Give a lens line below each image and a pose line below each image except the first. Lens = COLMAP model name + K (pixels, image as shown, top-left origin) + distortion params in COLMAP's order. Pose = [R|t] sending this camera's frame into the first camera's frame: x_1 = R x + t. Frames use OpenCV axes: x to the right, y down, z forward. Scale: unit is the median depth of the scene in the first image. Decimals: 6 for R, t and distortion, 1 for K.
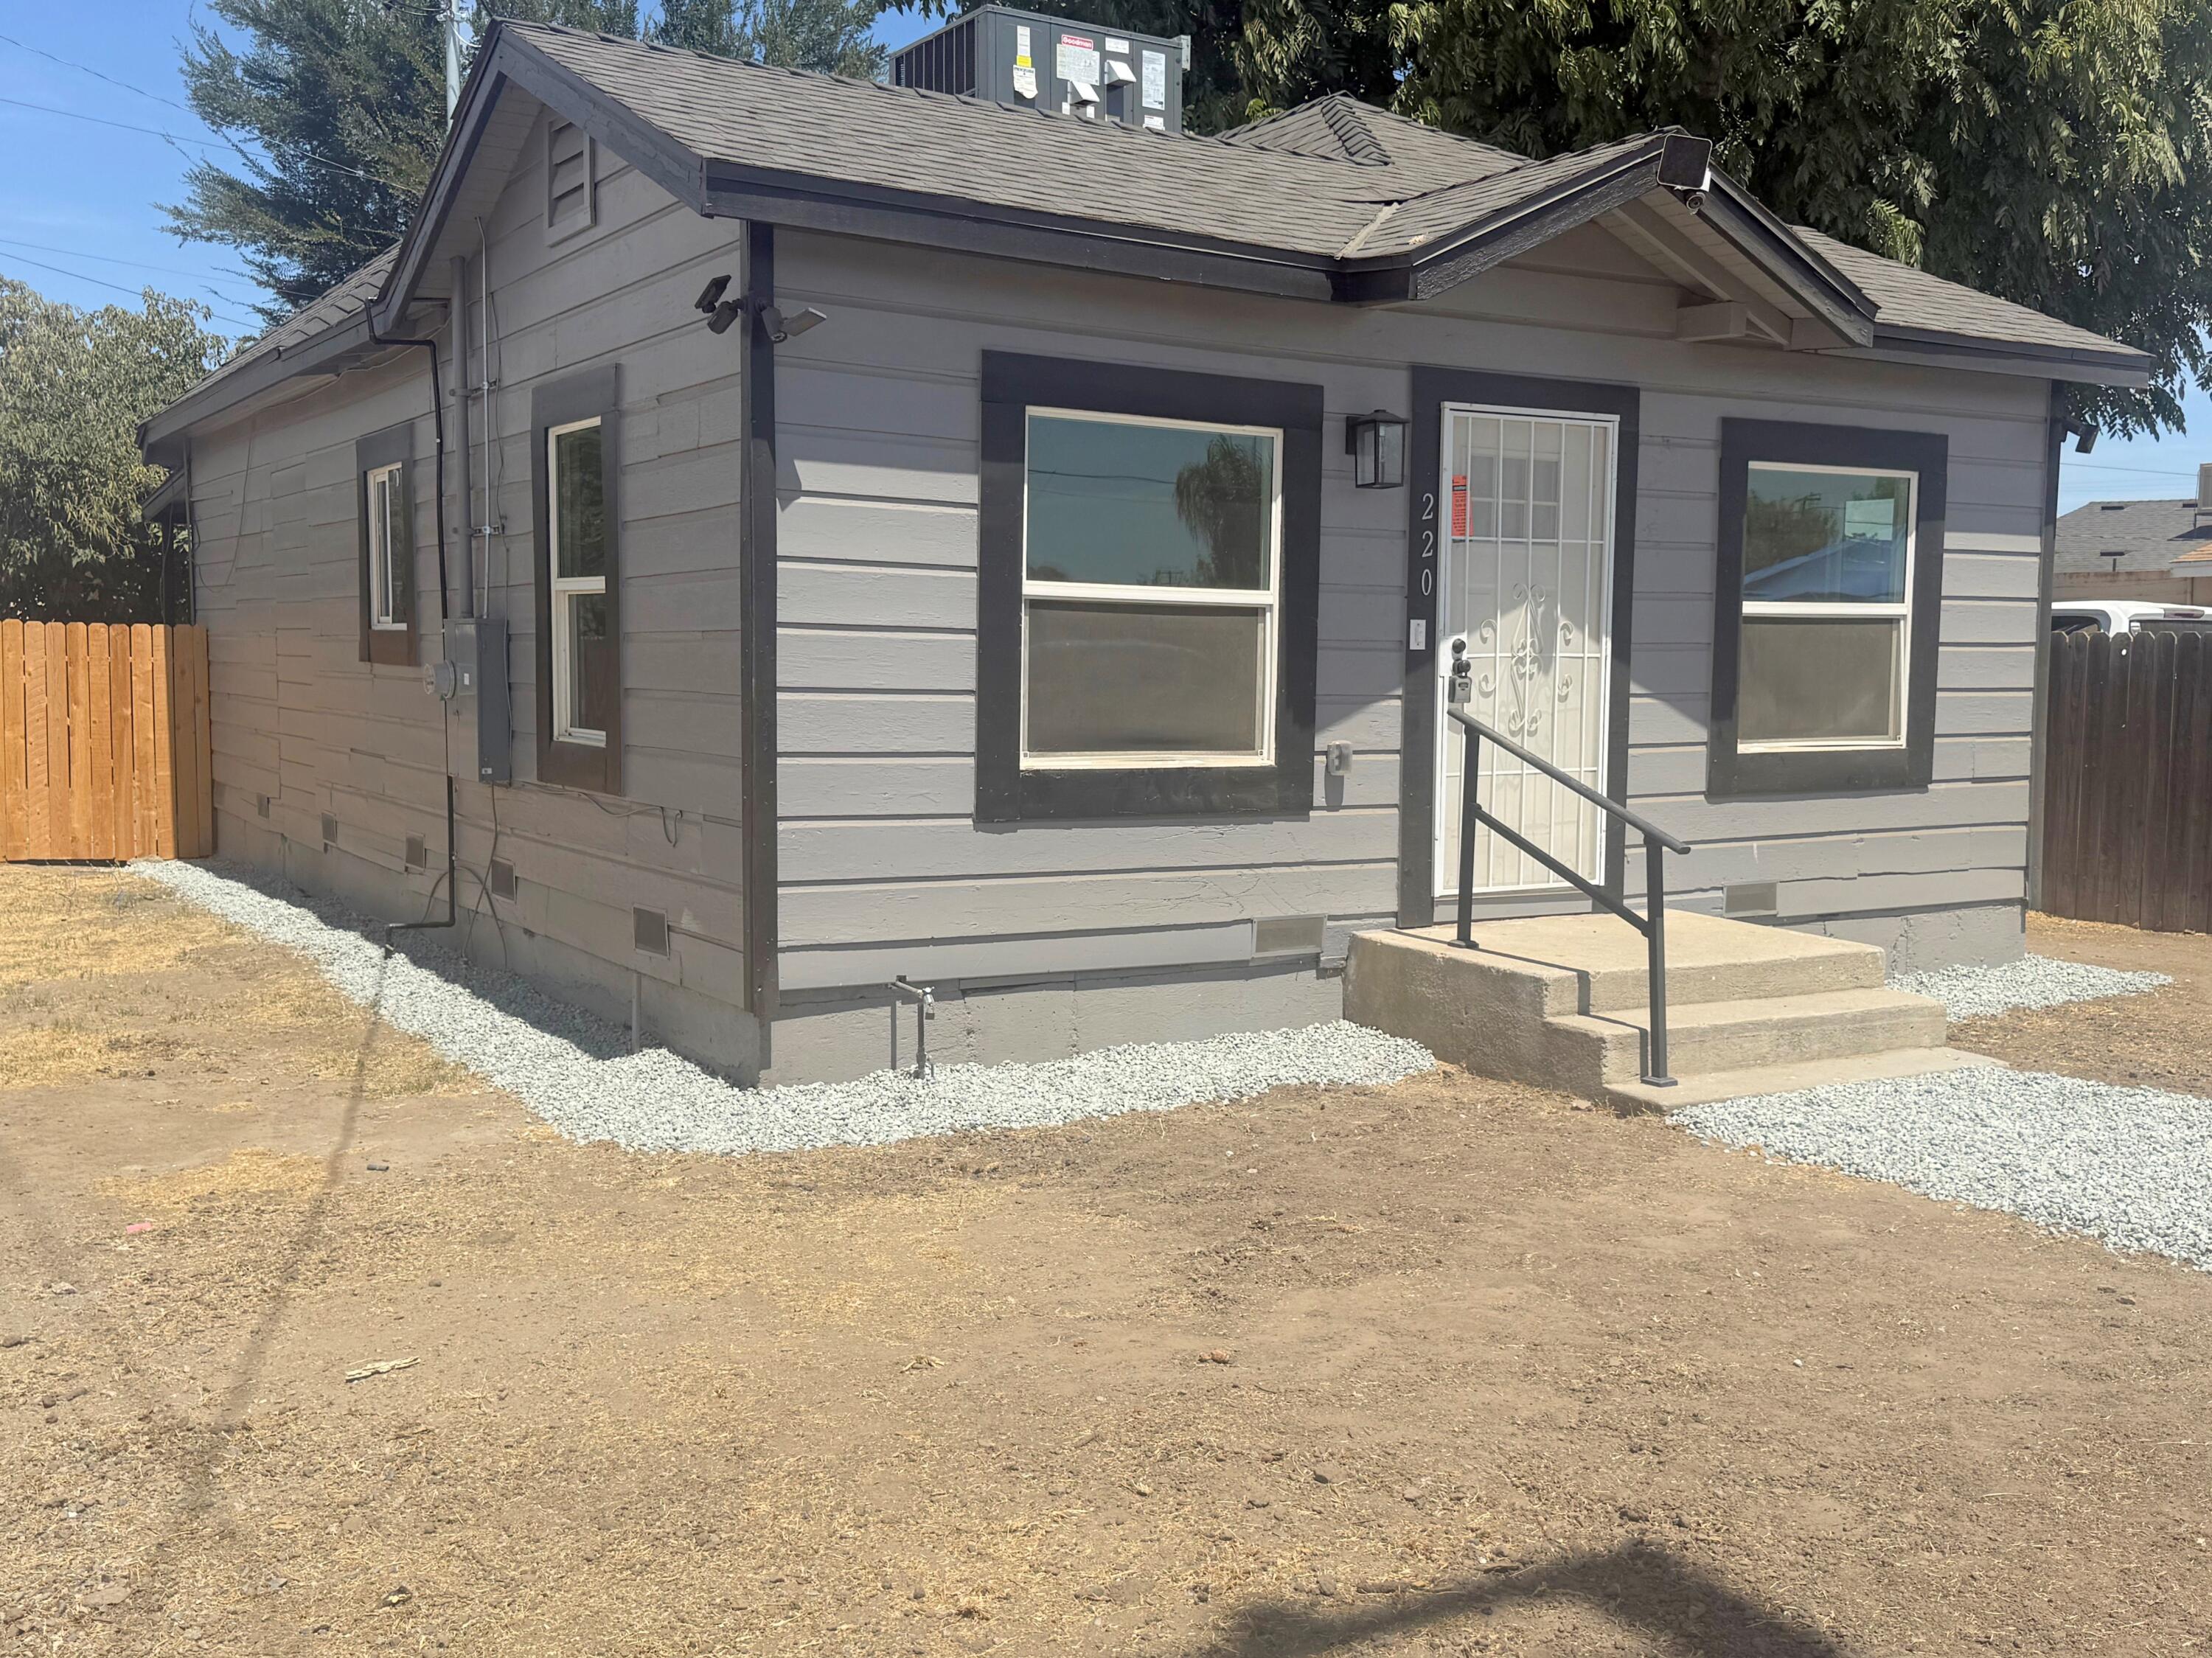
lens RADIAL K [[2099.0, 0, 1106.0], [0, 2099.0, 829.0], [0, 0, 1]] dist [0.171066, -0.372405]
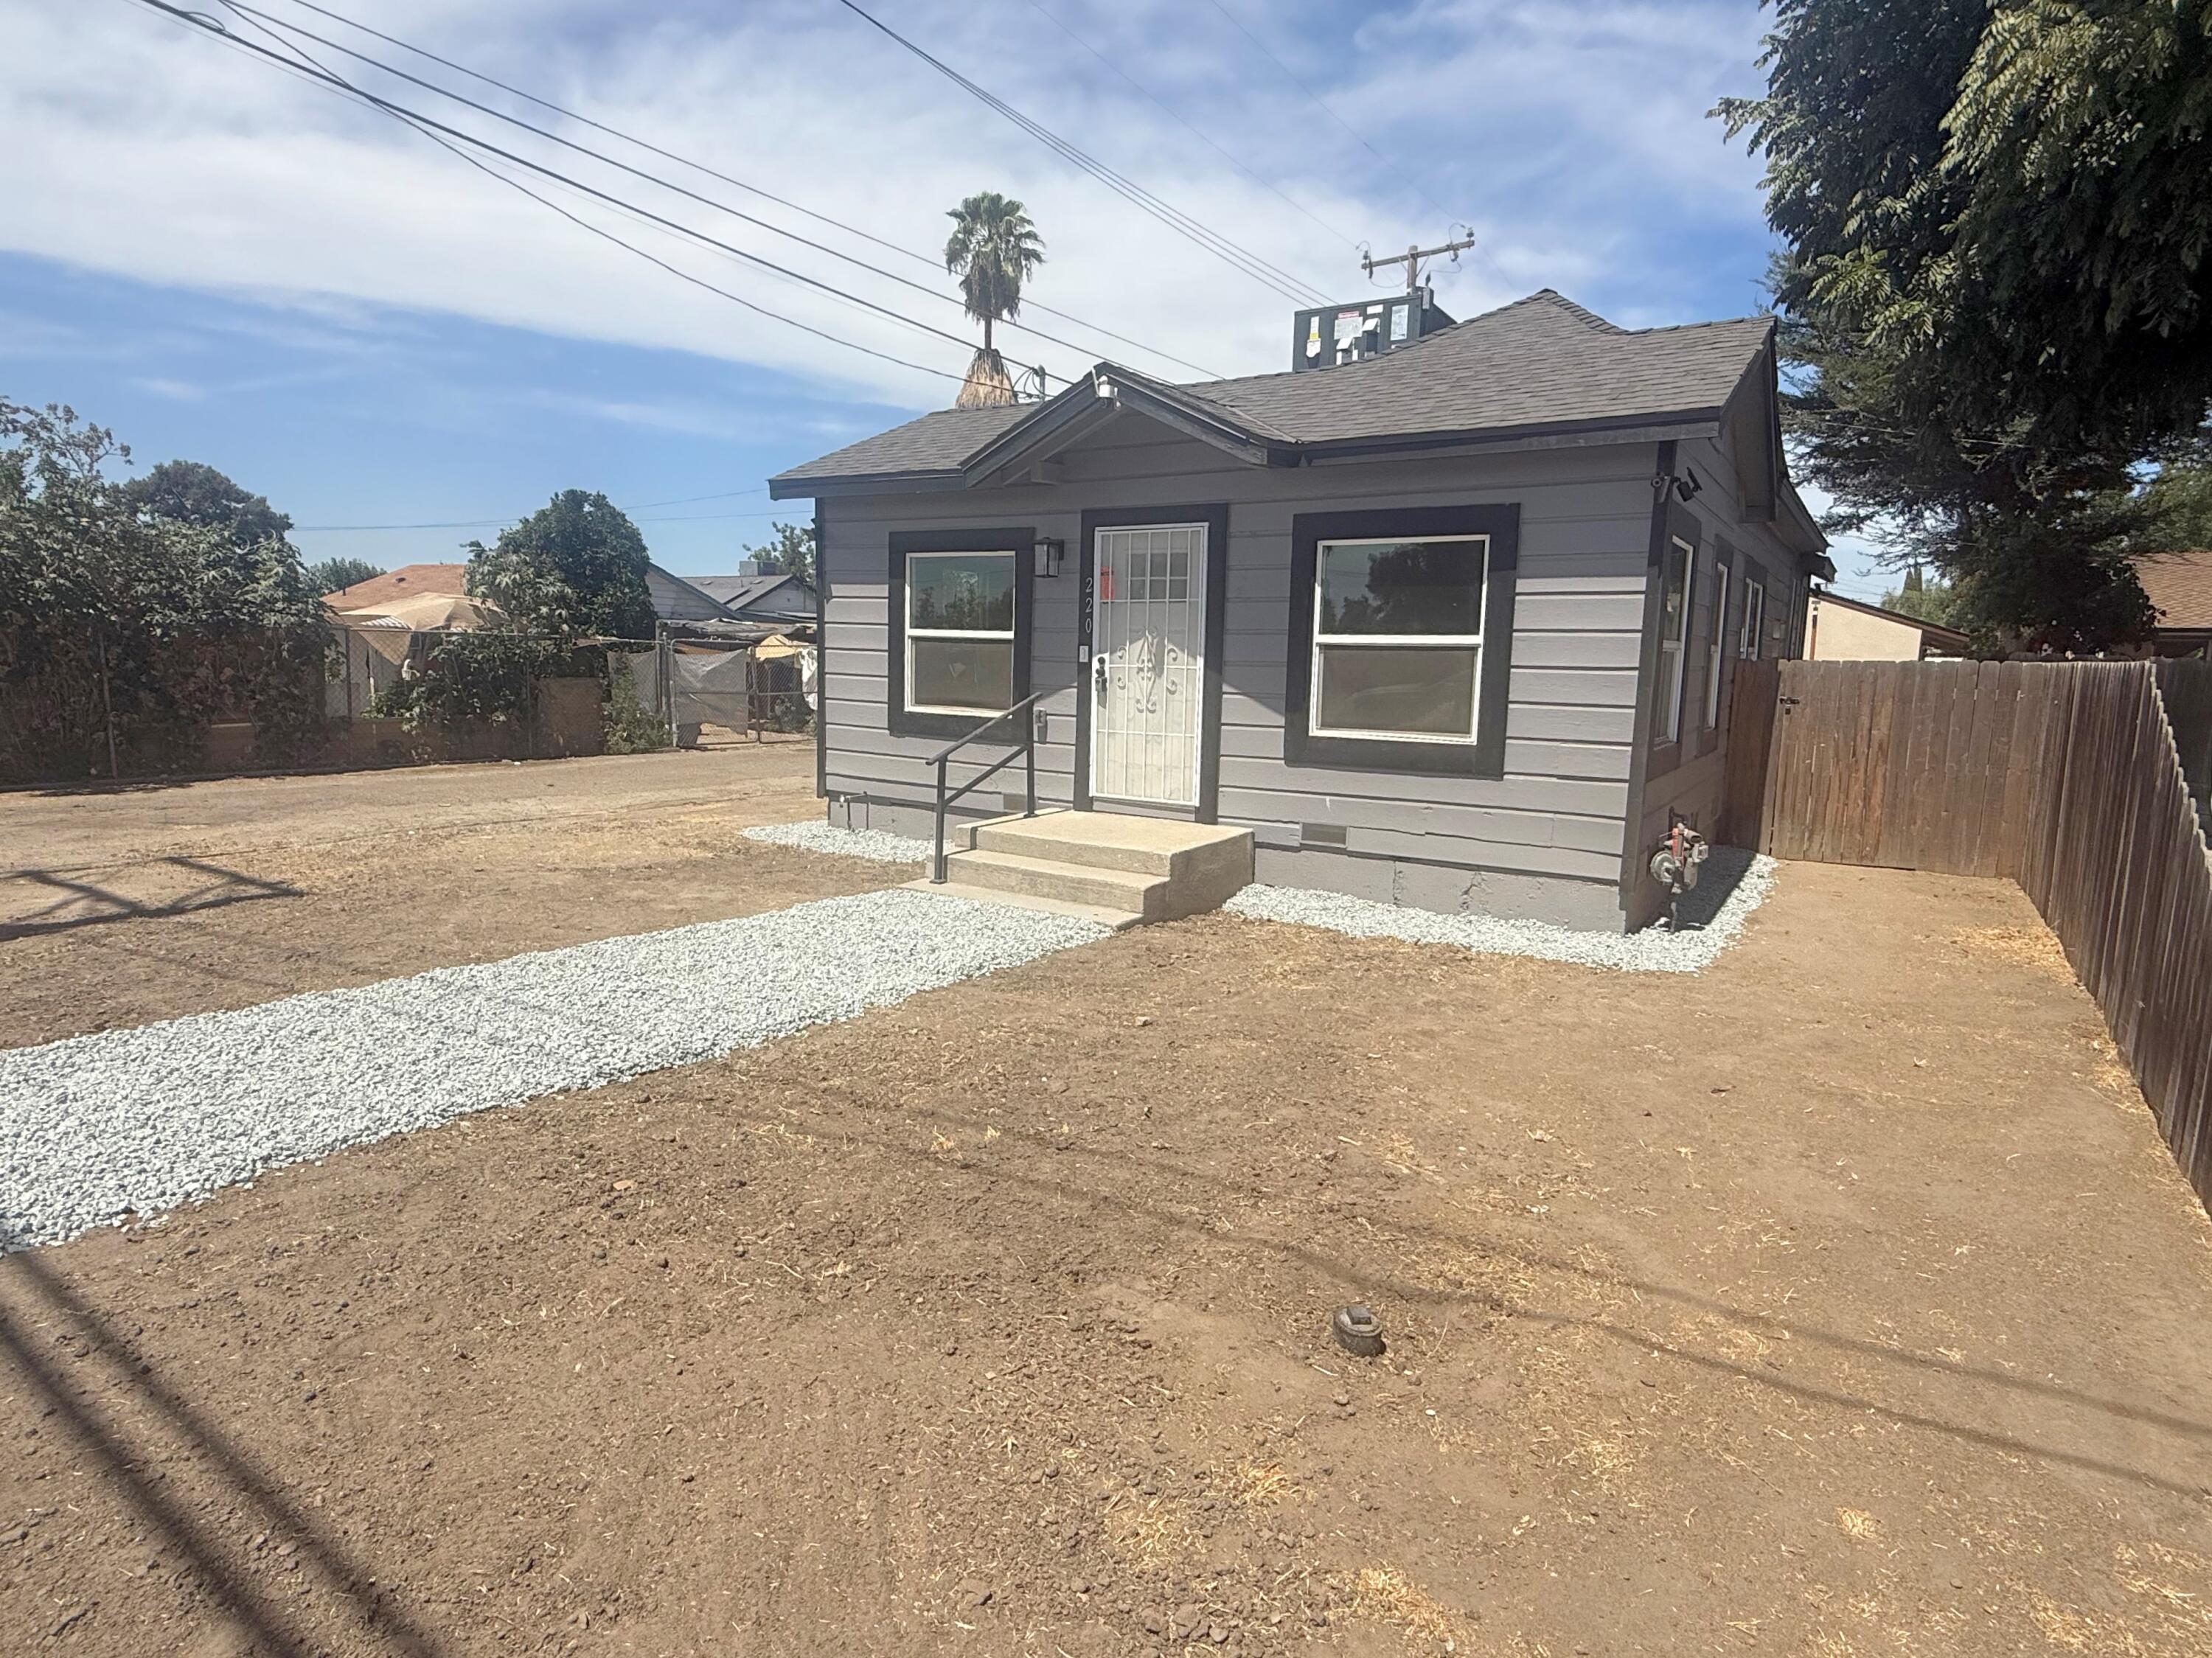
lens RADIAL K [[1219.2, 0, 1106.0], [0, 1219.2, 829.0], [0, 0, 1]] dist [-0.004342, -0.000019]
pose [[0.435014, 0.128854, -0.891157, 1.120034], [-0.092595, 0.990862, 0.098071, -0.045691], [0.895650, 0.039854, 0.442970, 0.538000]]
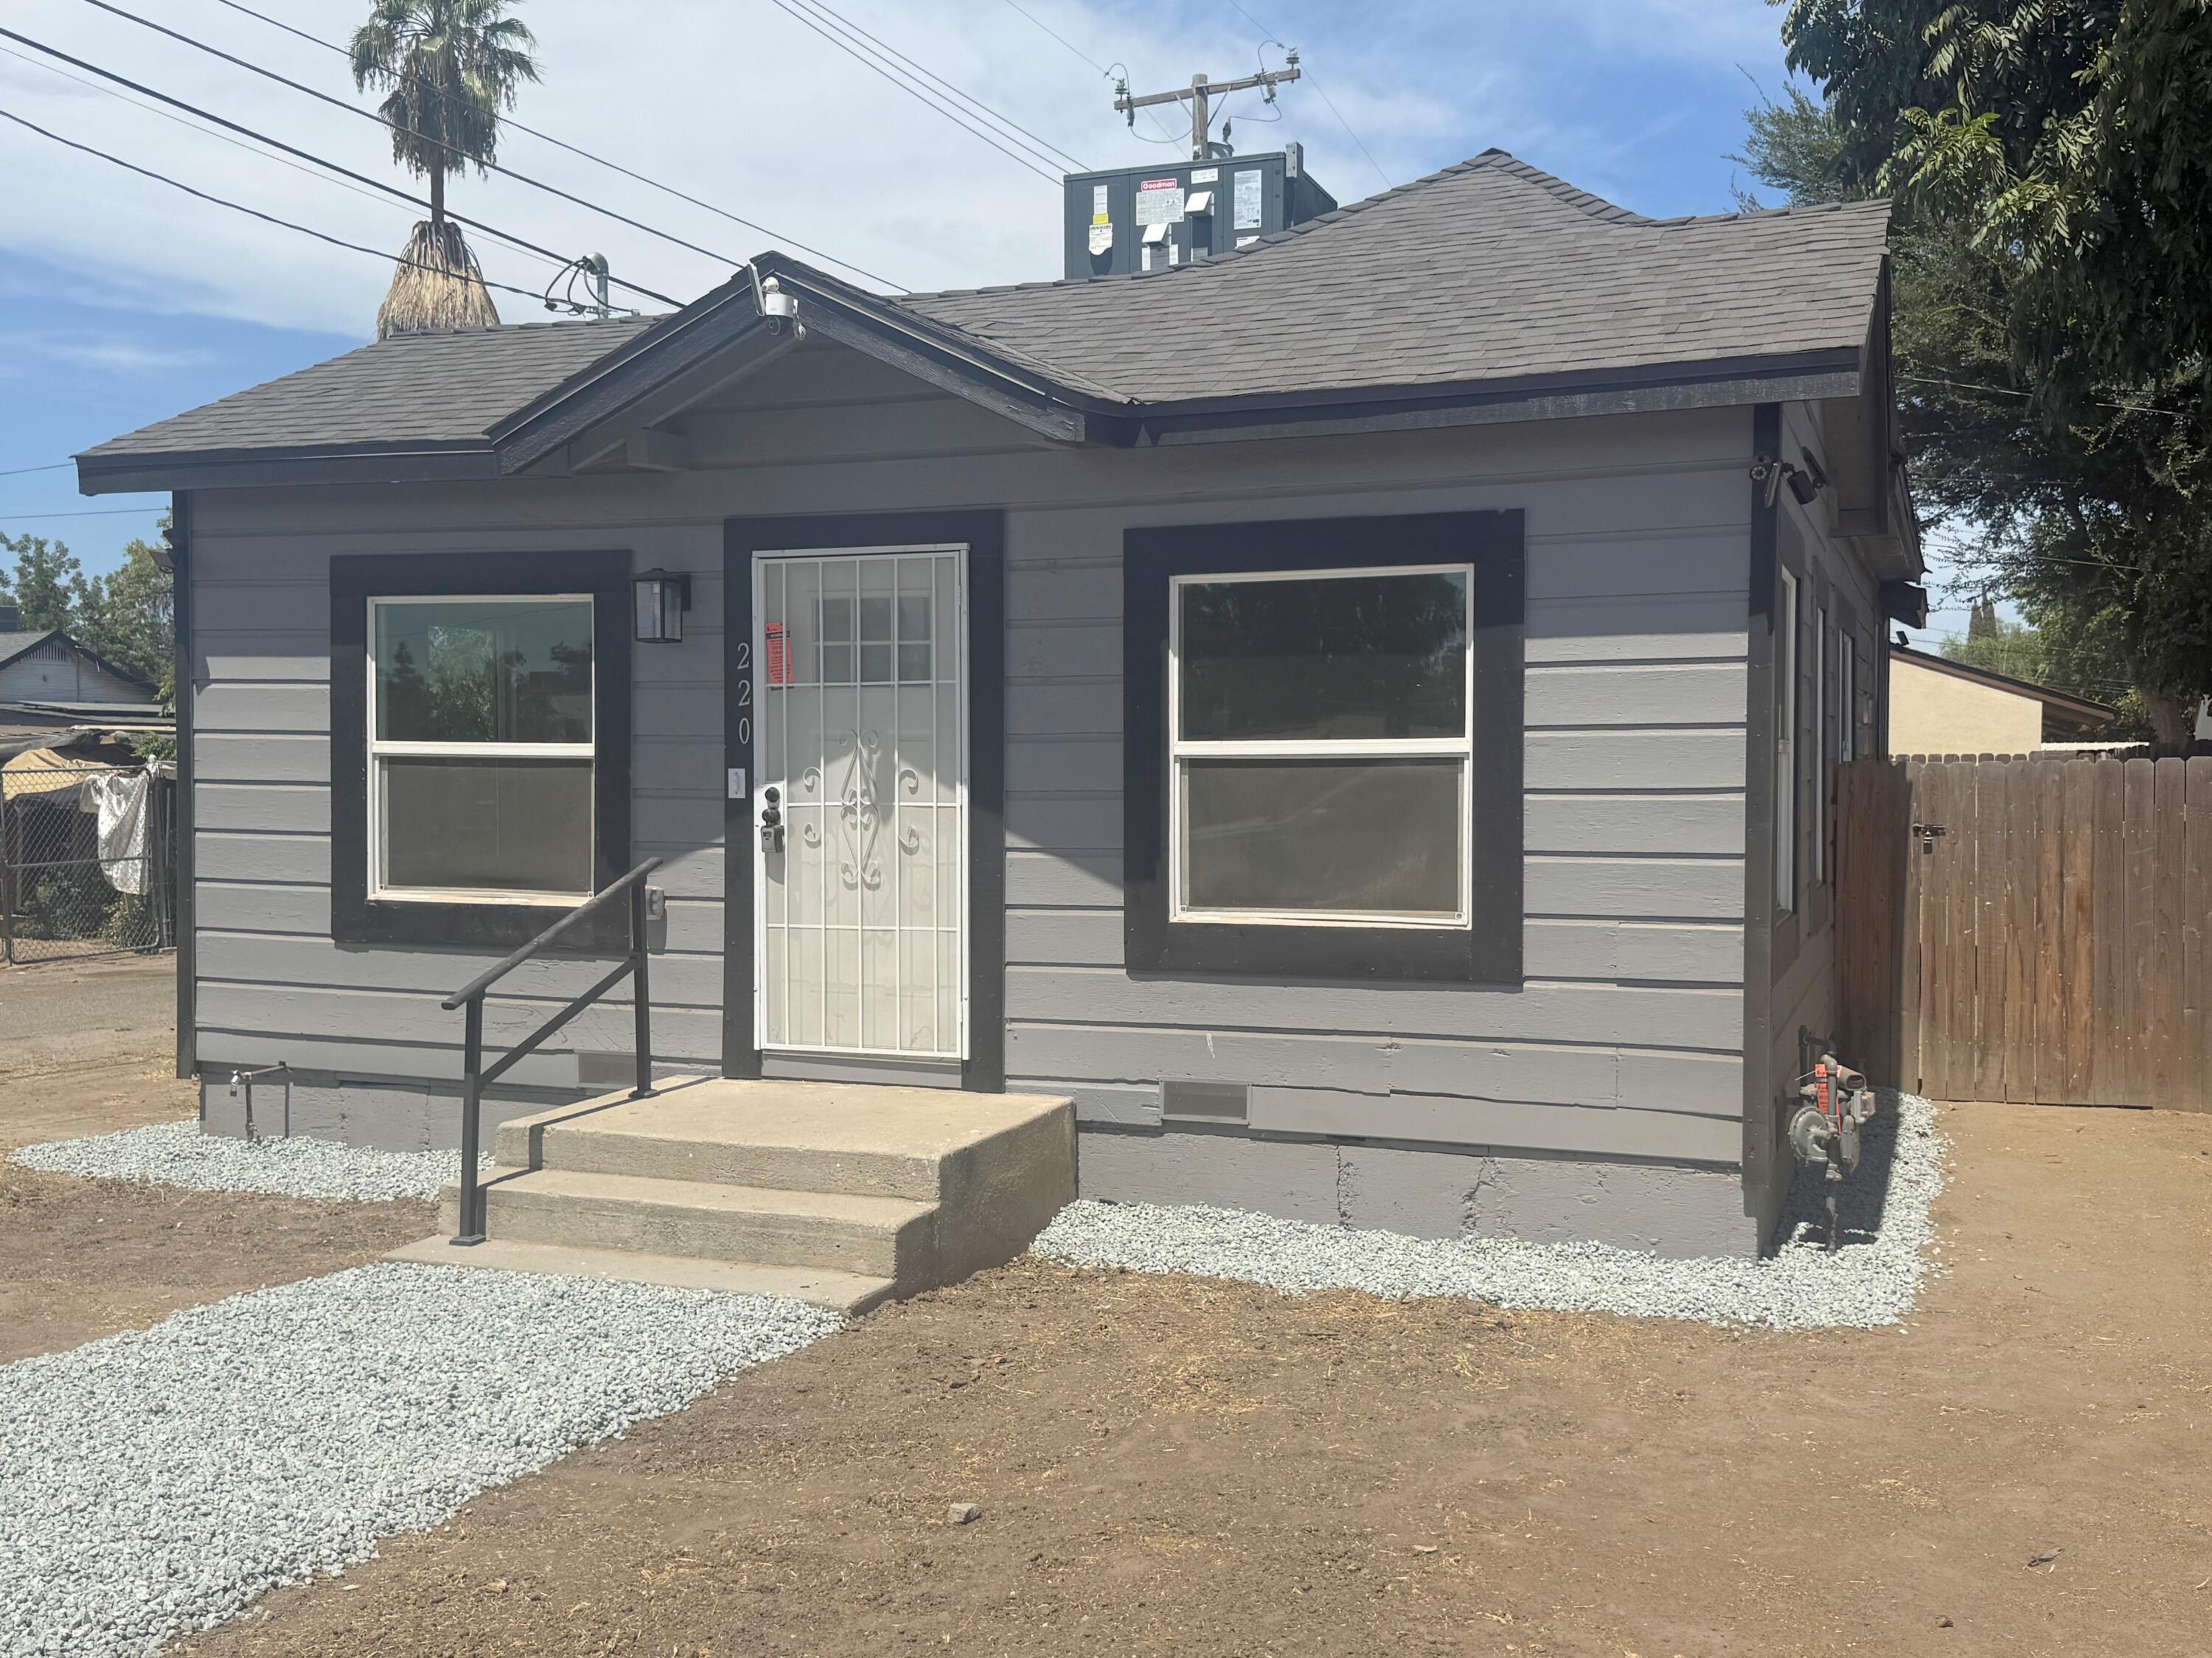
lens RADIAL K [[2158.3, 0, 1106.0], [0, 2158.3, 829.0], [0, 0, 1]] dist [0.182473, -0.402787]
pose [[0.606956, 0.014025, -0.794612, 1.053793], [-0.060215, 0.997782, -0.028384, -0.051214], [0.792451, 0.065075, 0.606454, 0.509835]]
